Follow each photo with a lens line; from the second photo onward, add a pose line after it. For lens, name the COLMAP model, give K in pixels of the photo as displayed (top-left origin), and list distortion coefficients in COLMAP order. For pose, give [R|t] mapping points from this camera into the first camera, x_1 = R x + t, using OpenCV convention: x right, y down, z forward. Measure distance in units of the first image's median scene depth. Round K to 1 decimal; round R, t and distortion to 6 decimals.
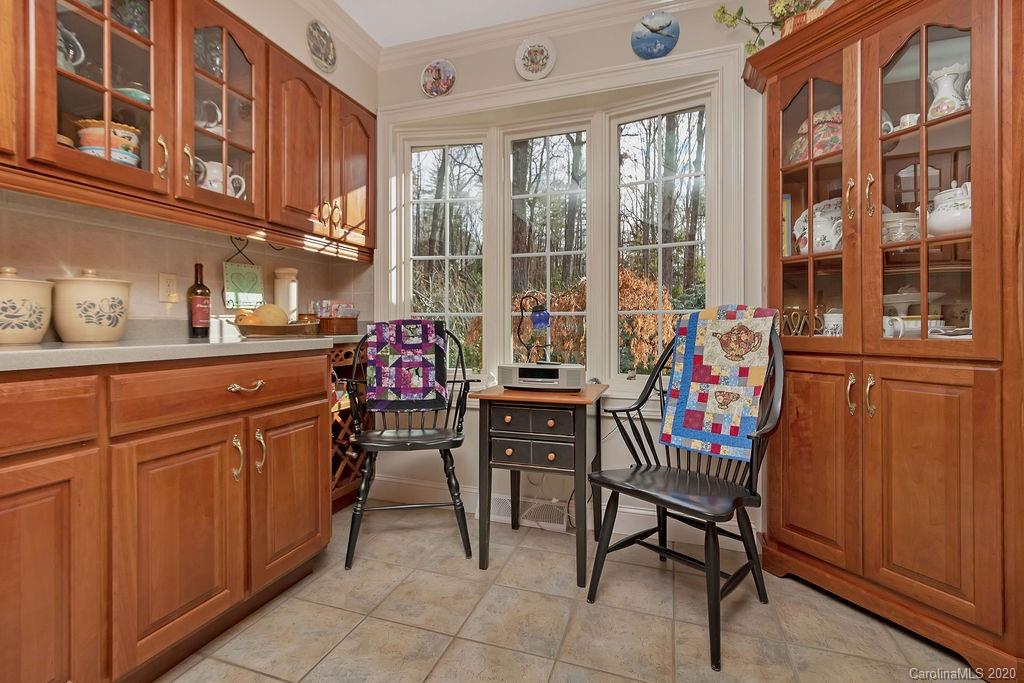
lens RADIAL K [[468.5, 0, 512.1], [0, 468.5, 327.0], [0, 0, 1]] dist [-0.001878, -0.000204]
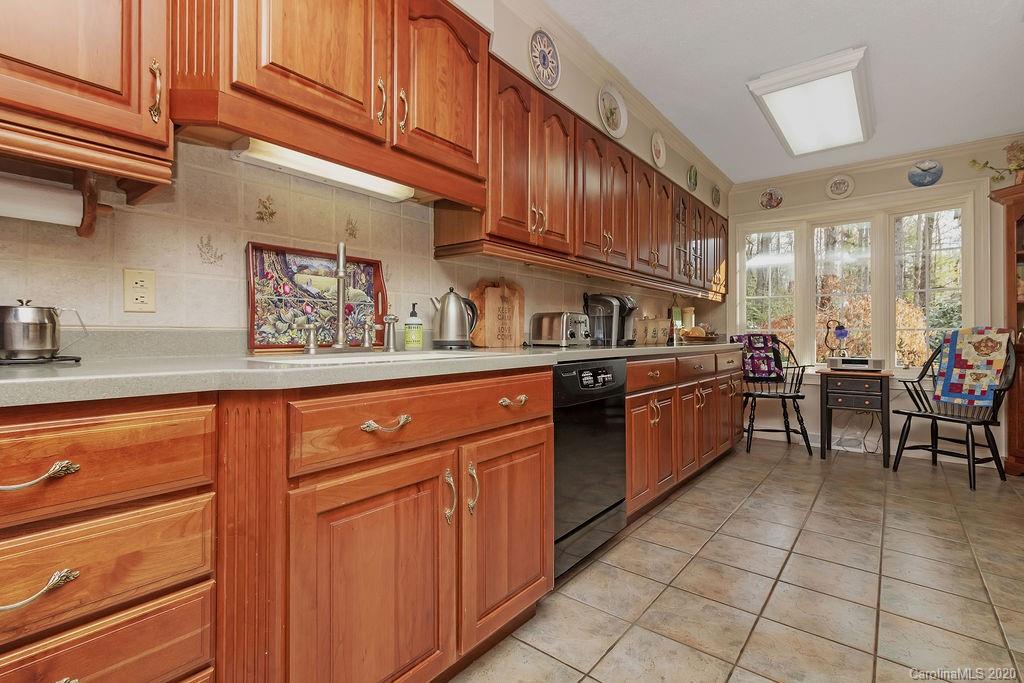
lens RADIAL K [[475.5, 0, 509.0], [0, 475.5, 330.7], [0, 0, 1]] dist [0.001374, 0.000230]
pose [[0.937512, -0.002867, -0.347942, -0.600015], [-0.000351, 0.999958, -0.009185, -0.012676], [0.347954, 0.008733, 0.937471, -1.353808]]
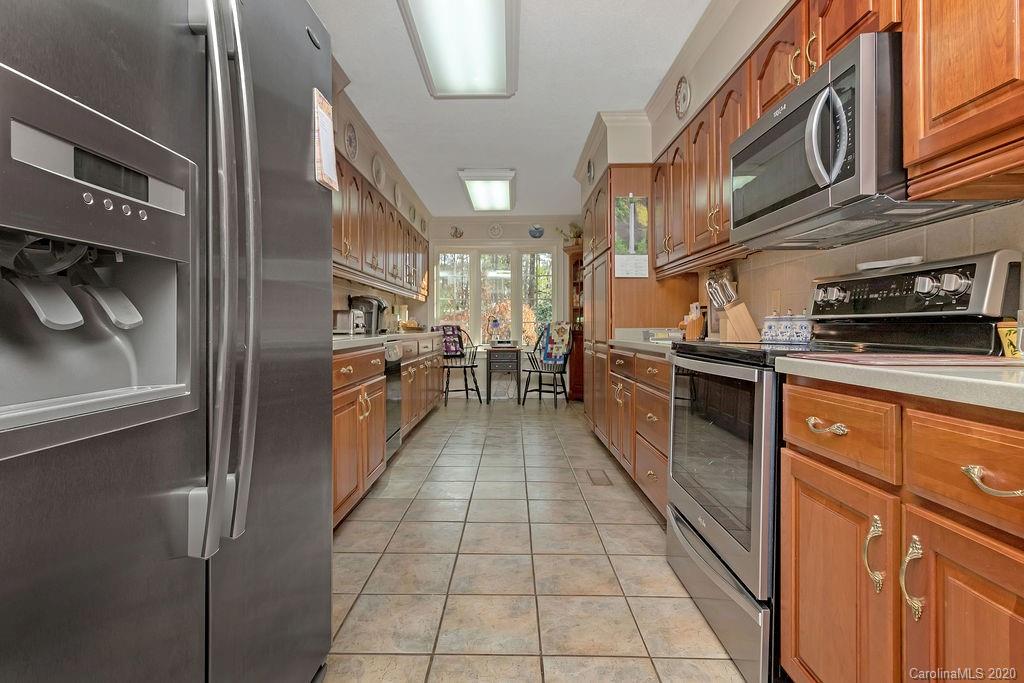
lens RADIAL K [[468.5, 0, 512.1], [0, 468.5, 327.0], [0, 0, 1]] dist [-0.001878, -0.000204]
pose [[0.948497, -0.002831, 0.316773, -0.888228], [0.002221, 0.999995, 0.002289, -0.011508], [-0.316778, -0.001467, 0.948499, -2.008462]]
